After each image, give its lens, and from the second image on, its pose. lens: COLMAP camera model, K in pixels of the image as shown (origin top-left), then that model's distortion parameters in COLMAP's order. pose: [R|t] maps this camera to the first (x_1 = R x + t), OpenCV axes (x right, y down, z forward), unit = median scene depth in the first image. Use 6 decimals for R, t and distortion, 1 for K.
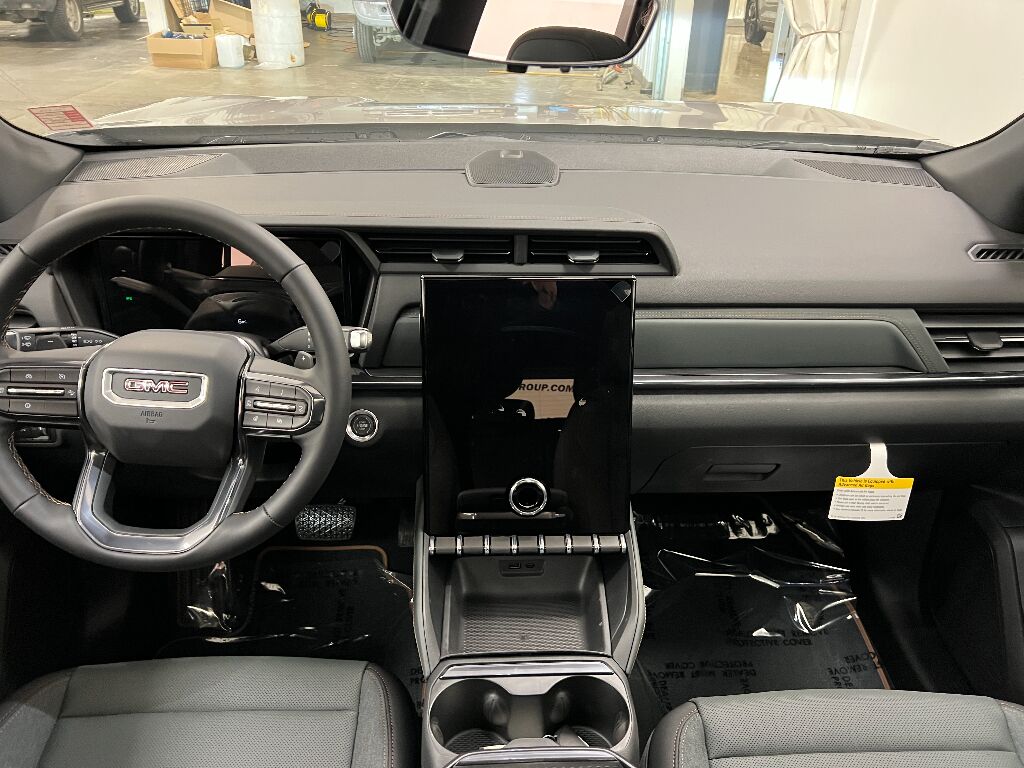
lens RADIAL K [[776.0, 0, 520.1], [0, 776.0, 384.5], [0, 0, 1]] dist [0.060846, -0.075878]
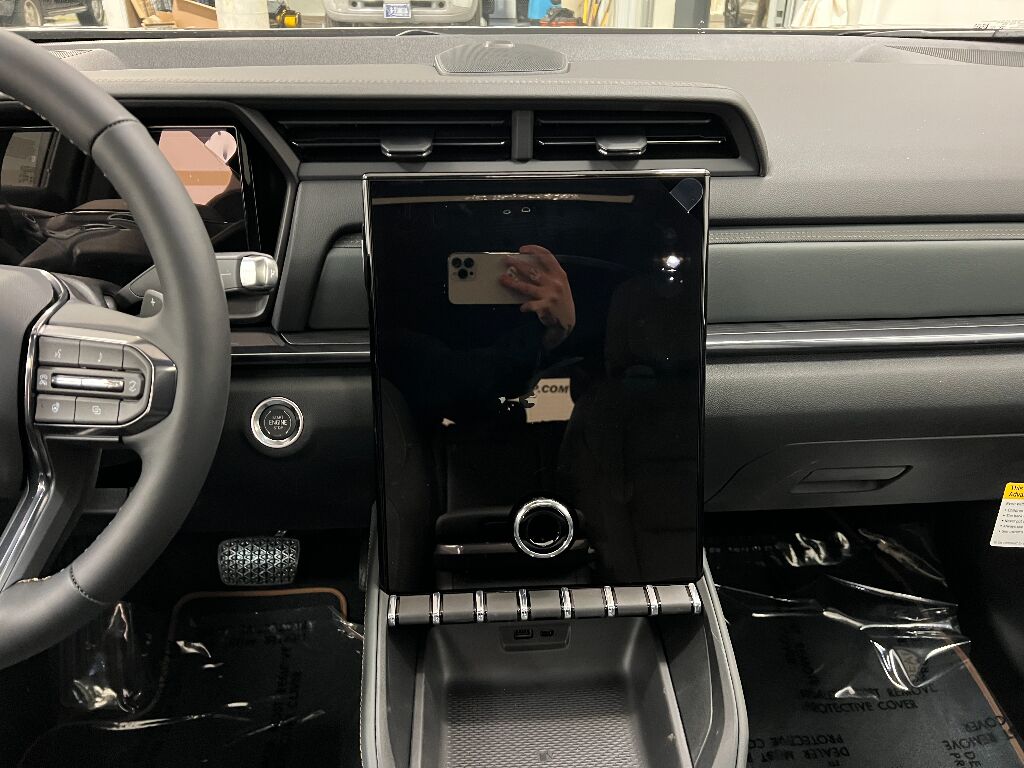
lens RADIAL K [[776.0, 0, 510.0], [0, 776.0, 388.0], [0, 0, 1]] dist [0.060846, -0.075878]
pose [[0.999658, -0.024772, 0.008436, -0.019362], [0.024837, 0.999661, -0.007753, 0.034767], [-0.008241, 0.007959, 0.999934, 0.366841]]
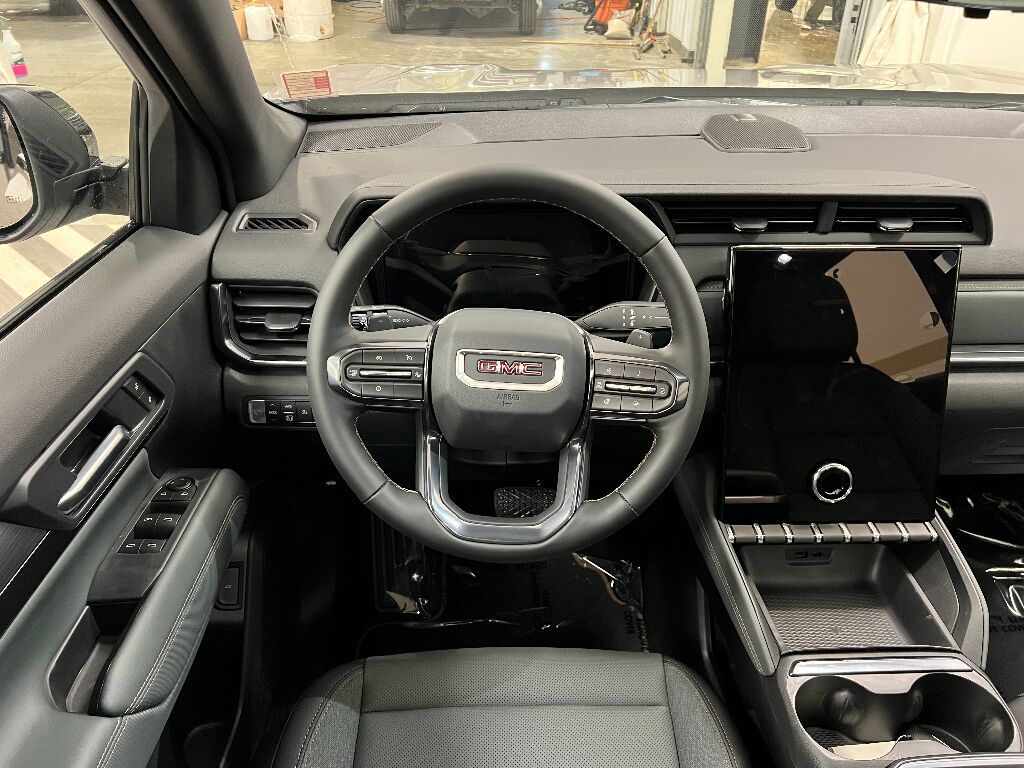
lens RADIAL K [[776.0, 0, 516.8], [0, 776.0, 384.5], [0, 0, 1]] dist [0.060846, -0.075878]
pose [[0.999920, -0.005109, -0.011602, -0.359831], [0.005464, 0.999511, 0.030797, -0.005034], [0.011439, -0.030858, 0.999458, 0.053207]]
